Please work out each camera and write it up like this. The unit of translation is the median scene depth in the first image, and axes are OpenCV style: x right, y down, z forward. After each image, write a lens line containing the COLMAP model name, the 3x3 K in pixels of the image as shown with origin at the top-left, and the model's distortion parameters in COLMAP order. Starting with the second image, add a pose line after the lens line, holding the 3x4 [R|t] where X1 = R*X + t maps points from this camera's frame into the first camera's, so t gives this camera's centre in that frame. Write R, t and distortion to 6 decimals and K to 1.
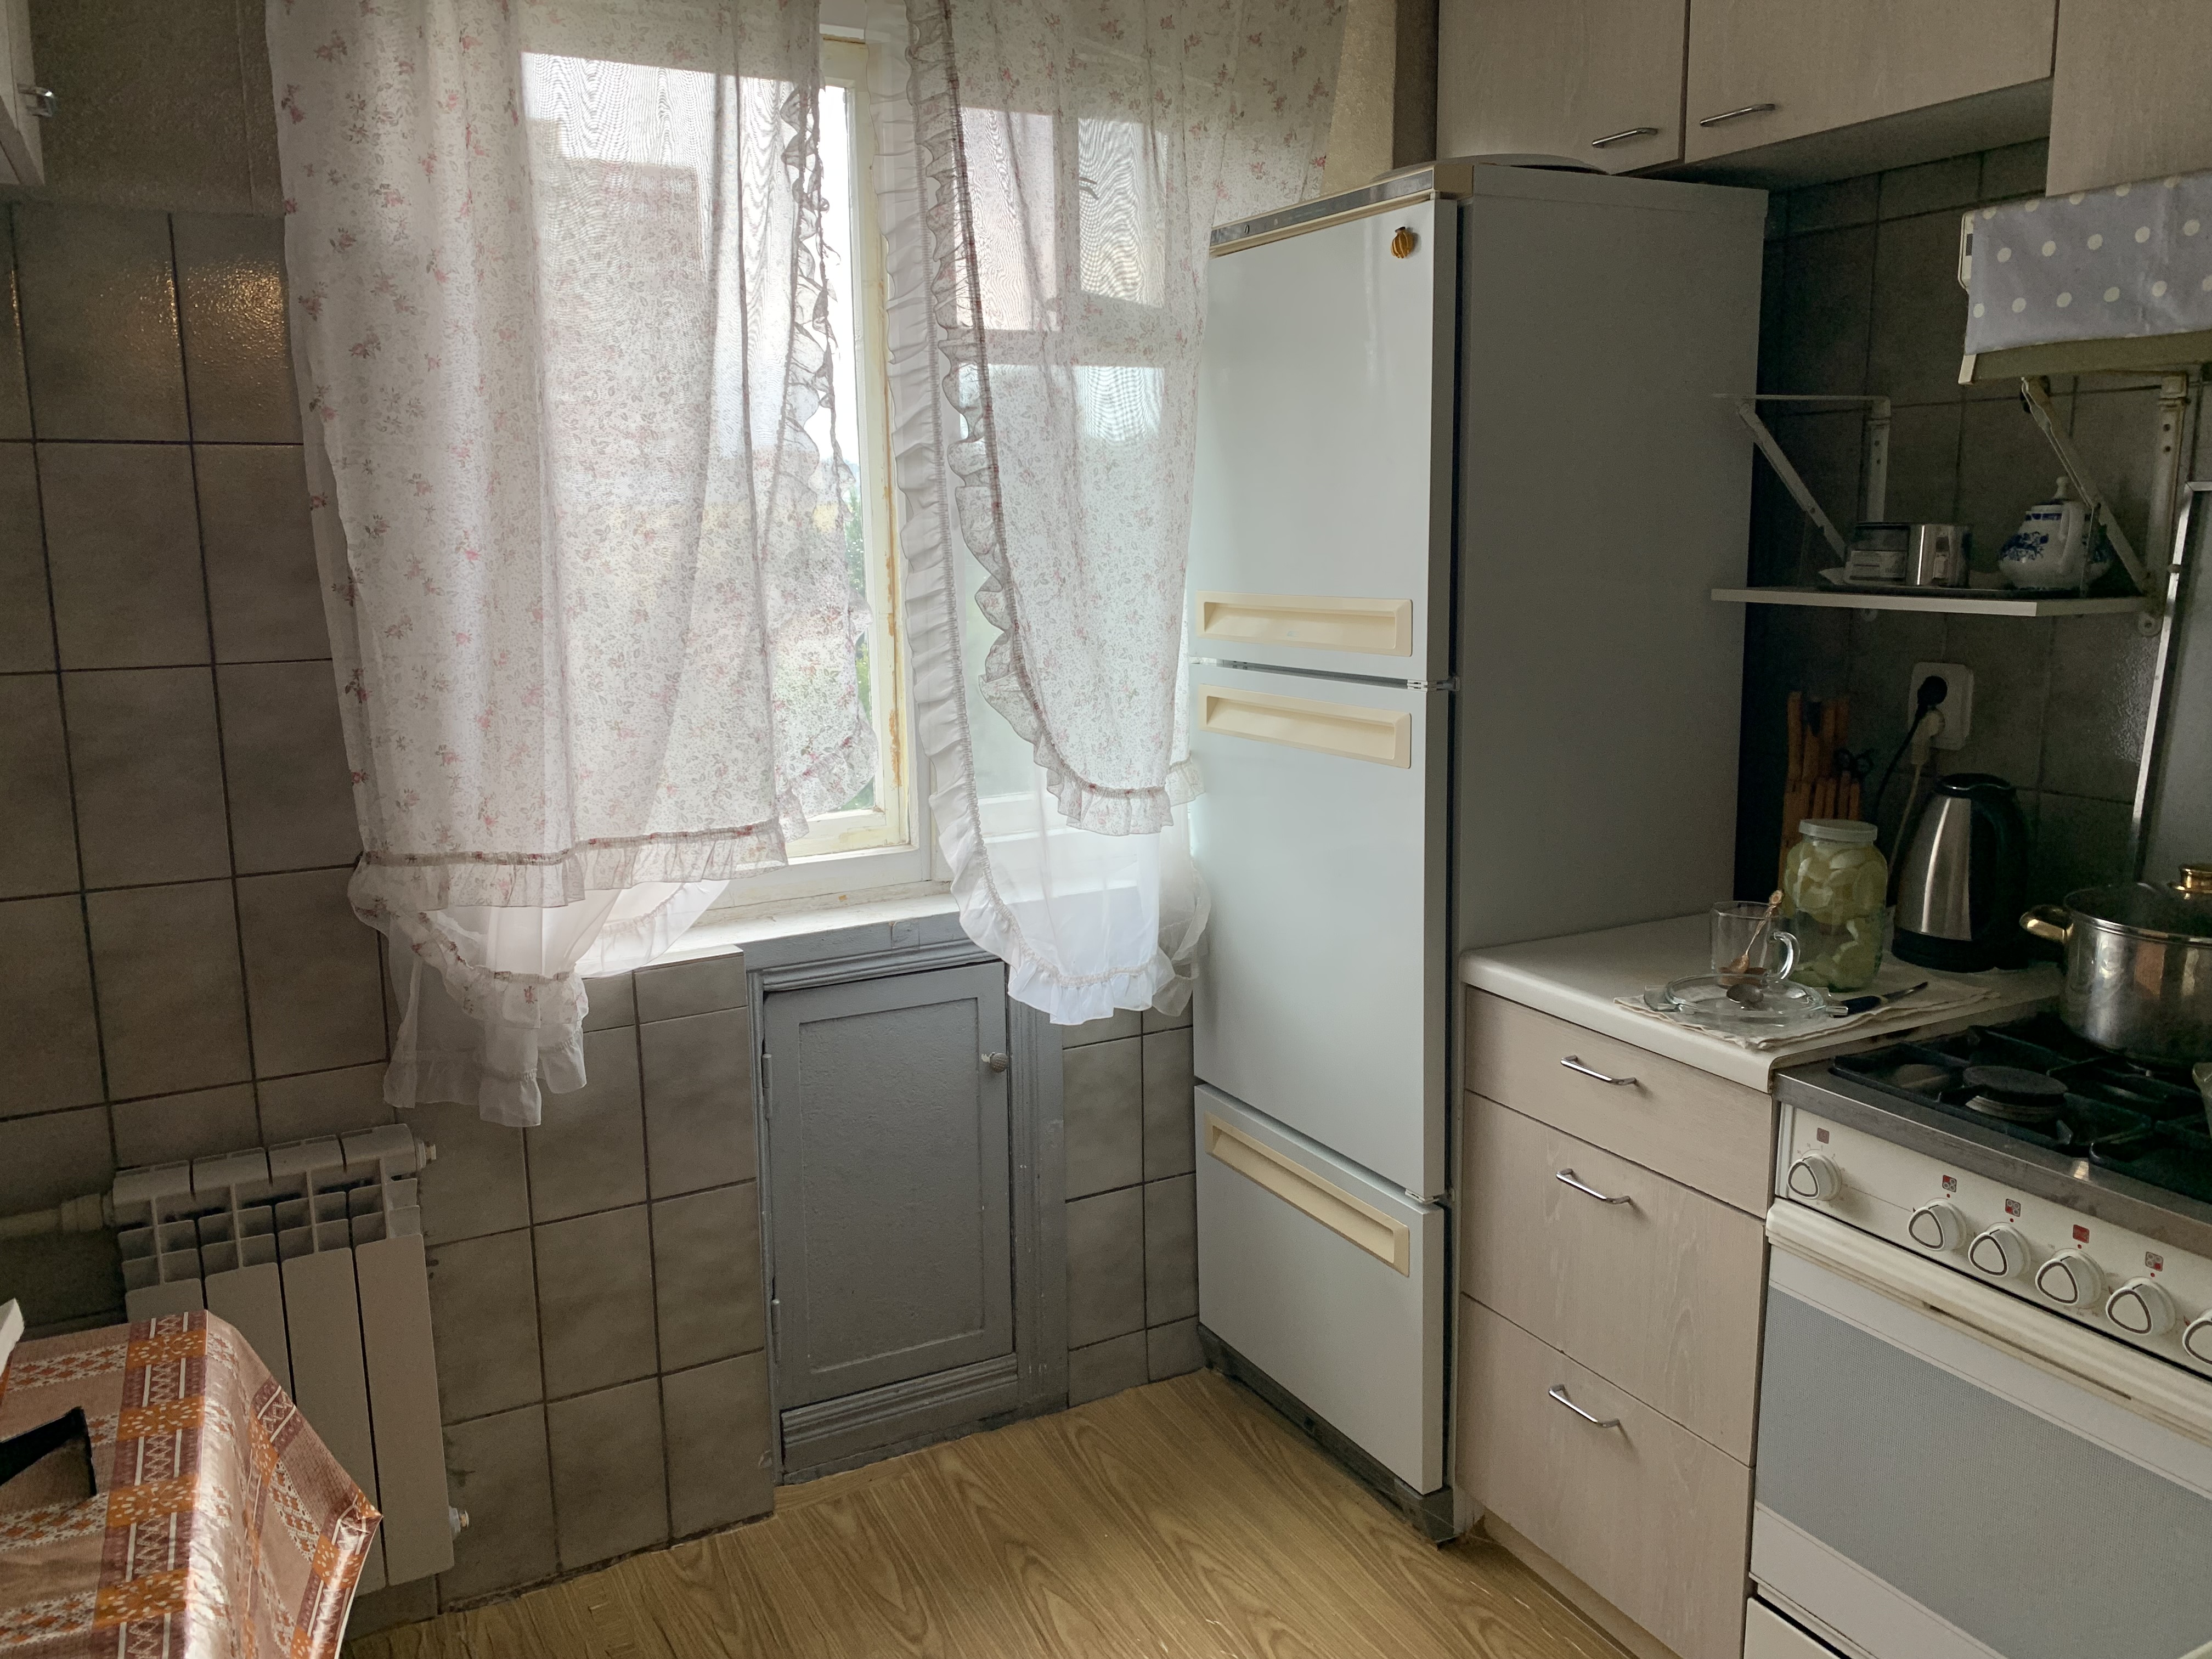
lens RADIAL K [[1707.6, 0, 1079.8], [0, 1707.6, 815.5], [0, 0, 1]] dist [0.029098, -0.032040]
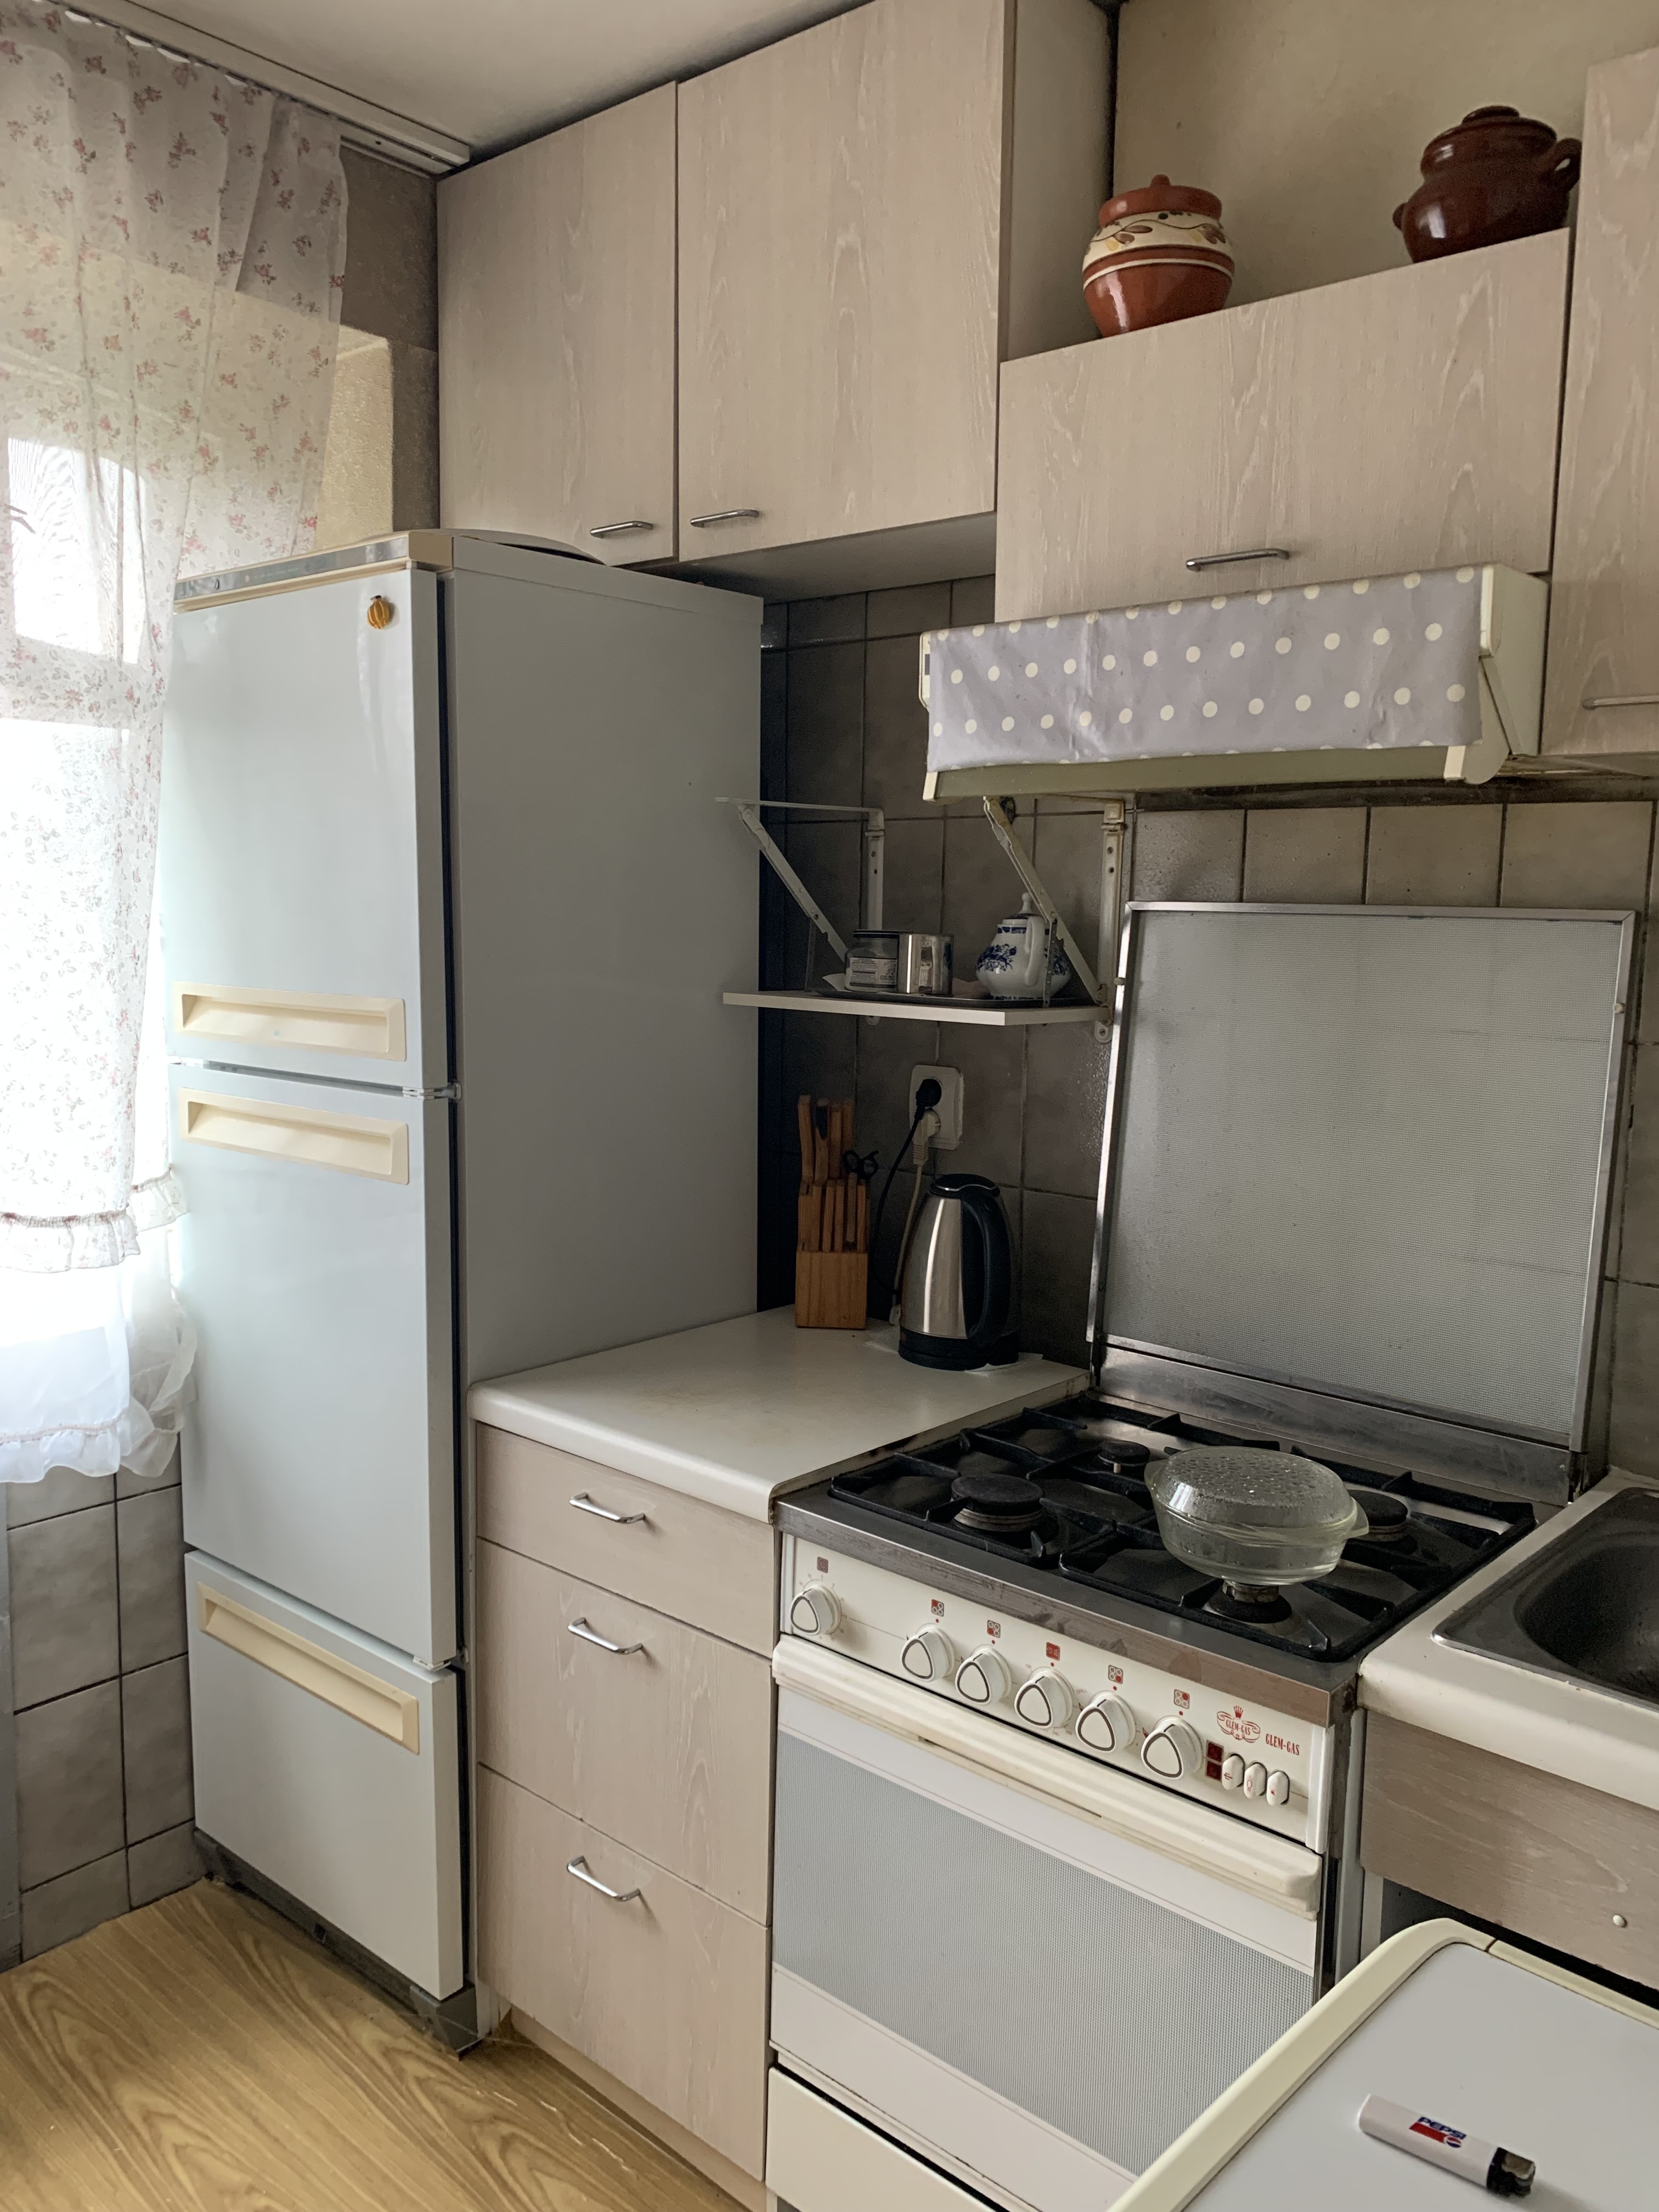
lens RADIAL K [[1707.6, 0, 837.7], [0, 1707.6, 1095.3], [0, 0, 1]] dist [0.029098, -0.032040]
pose [[0.930293, -0.009660, 0.366689, 0.073875], [0.031718, 0.998027, -0.054177, -0.018567], [-0.365442, 0.062031, 0.928765, 0.073589]]
